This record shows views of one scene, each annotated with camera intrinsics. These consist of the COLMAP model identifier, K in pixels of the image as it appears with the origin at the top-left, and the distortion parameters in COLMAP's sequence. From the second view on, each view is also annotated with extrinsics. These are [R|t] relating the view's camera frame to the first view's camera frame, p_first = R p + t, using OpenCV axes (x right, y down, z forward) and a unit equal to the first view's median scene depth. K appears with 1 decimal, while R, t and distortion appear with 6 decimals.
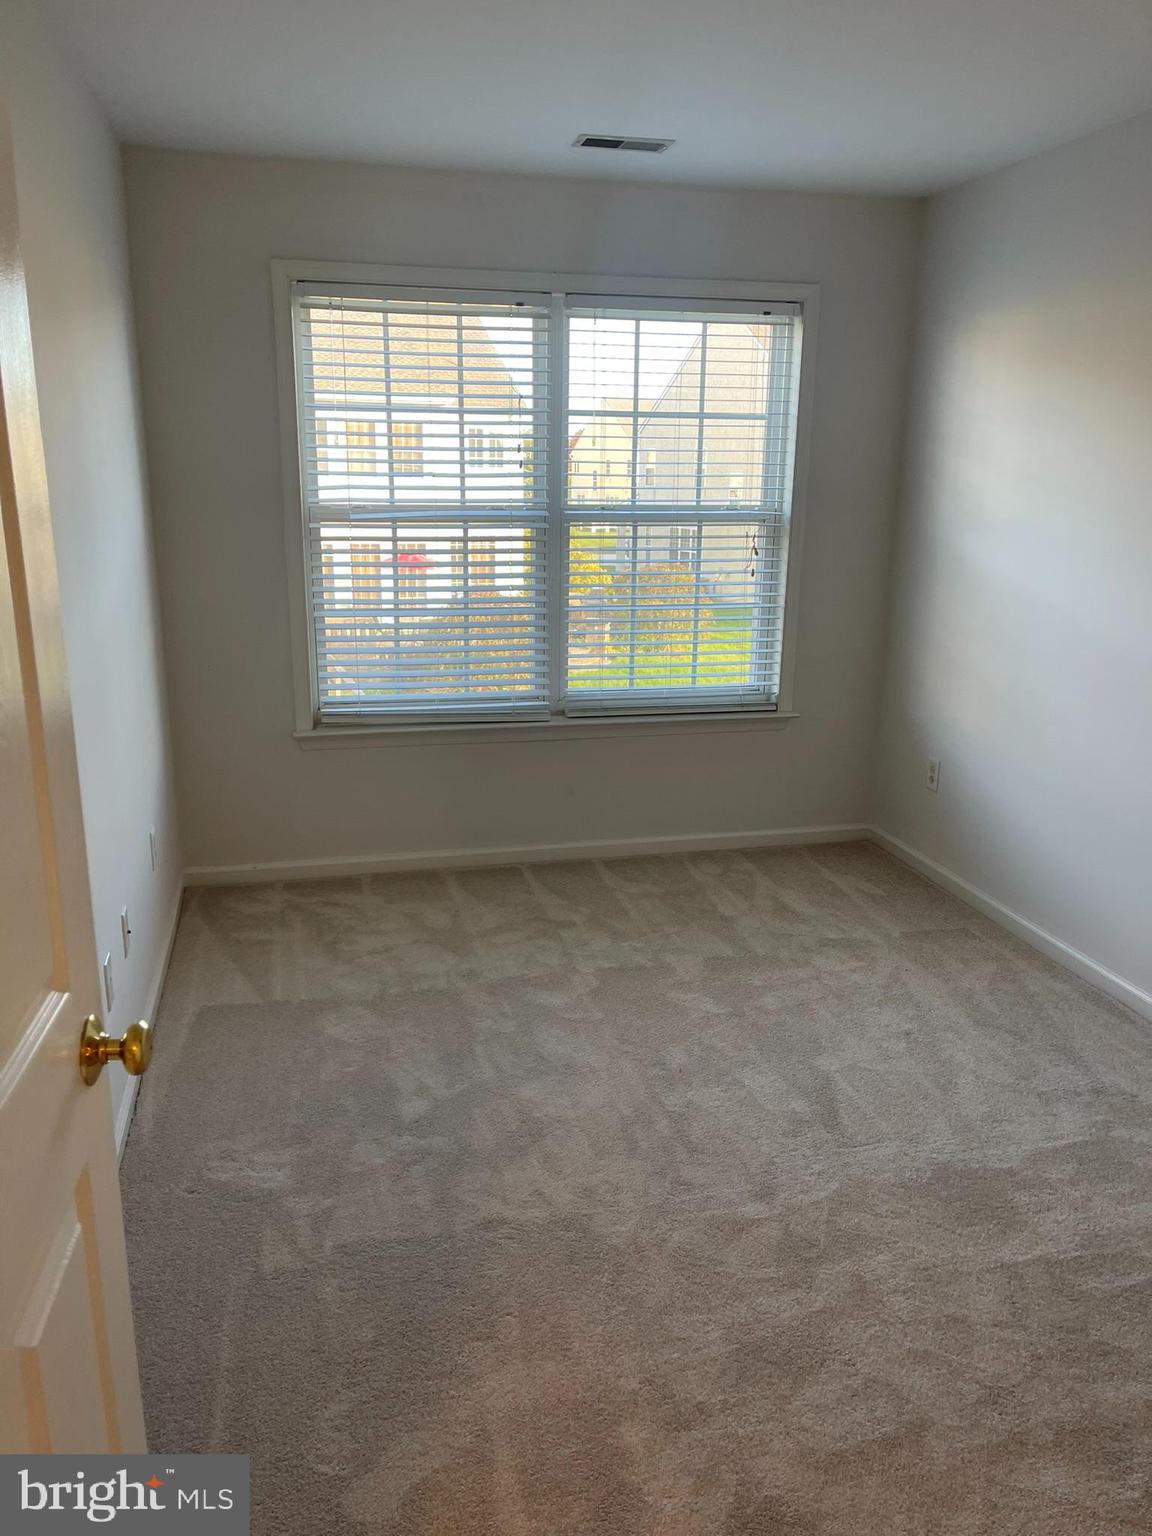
lens RADIAL K [[1006.0, 0, 574.0], [0, 1006.0, 764.6], [0, 0, 1]] dist [-0.032798, -0.001496]
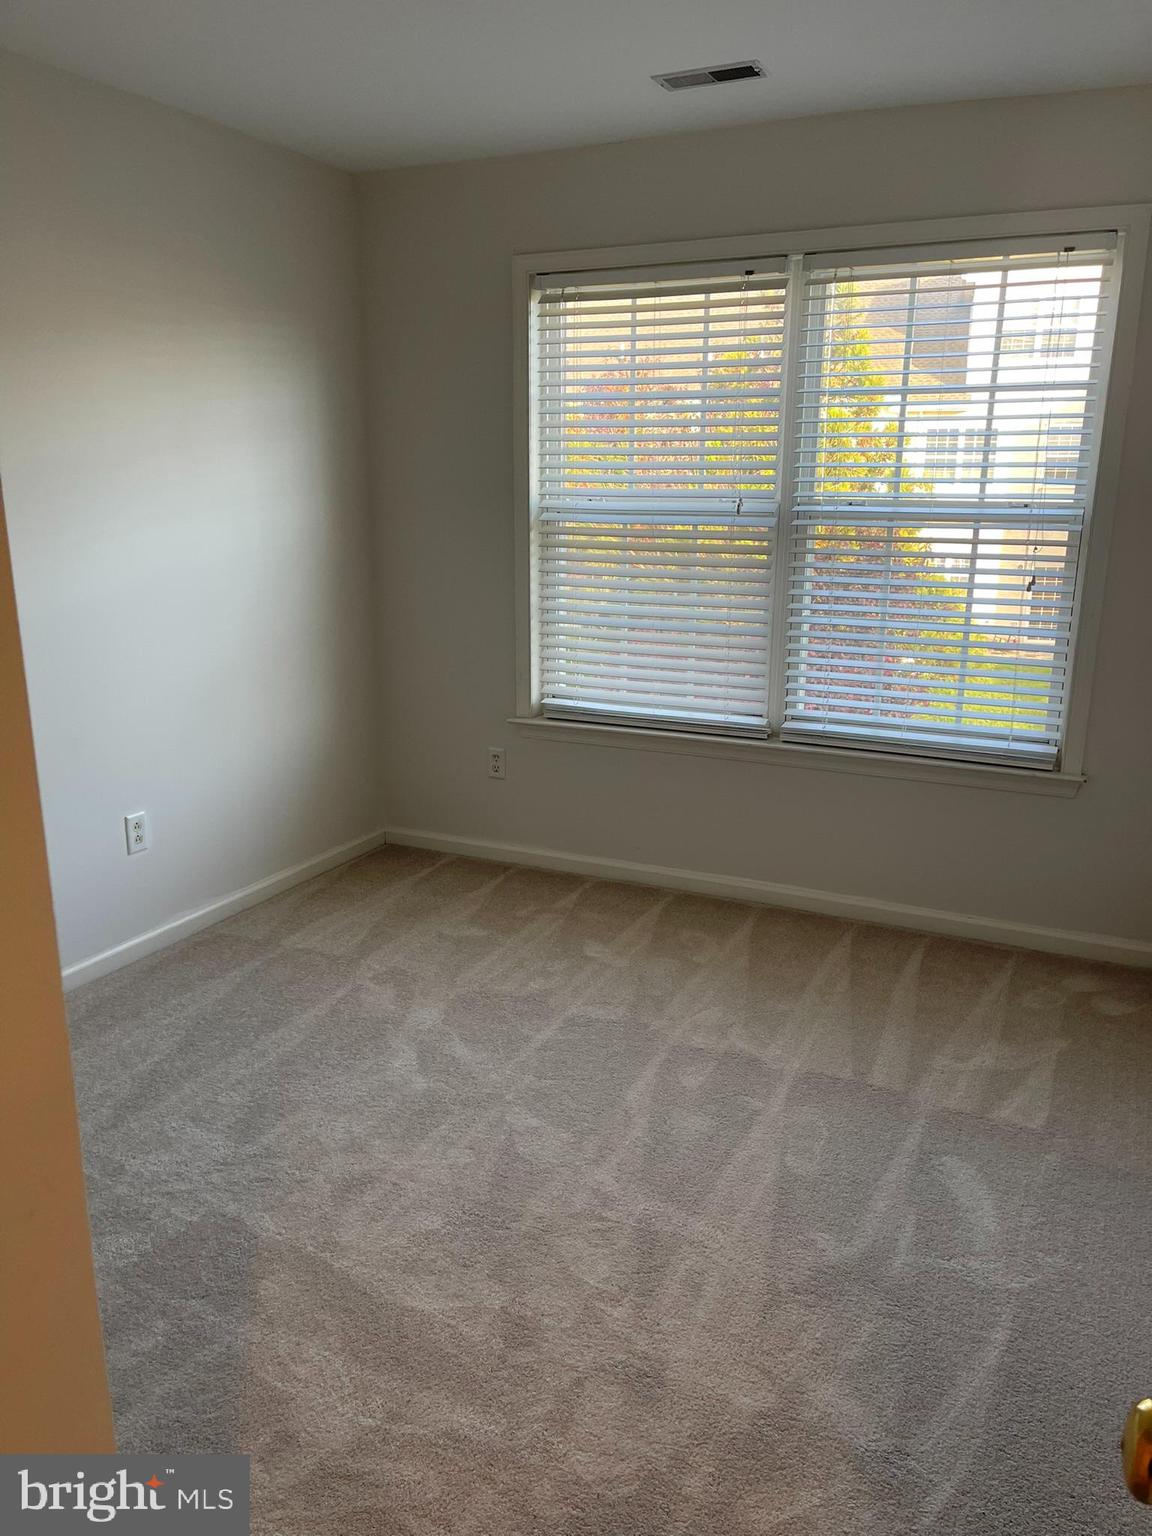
lens RADIAL K [[1145.8, 0, 585.7], [0, 1145.8, 778.7], [0, 0, 1]] dist [0.060128, -0.076829]
pose [[0.796445, 0.150440, -0.585699, 0.383320], [-0.160501, 0.986411, 0.035113, -0.019950], [0.583022, 0.066039, 0.809768, 0.075163]]
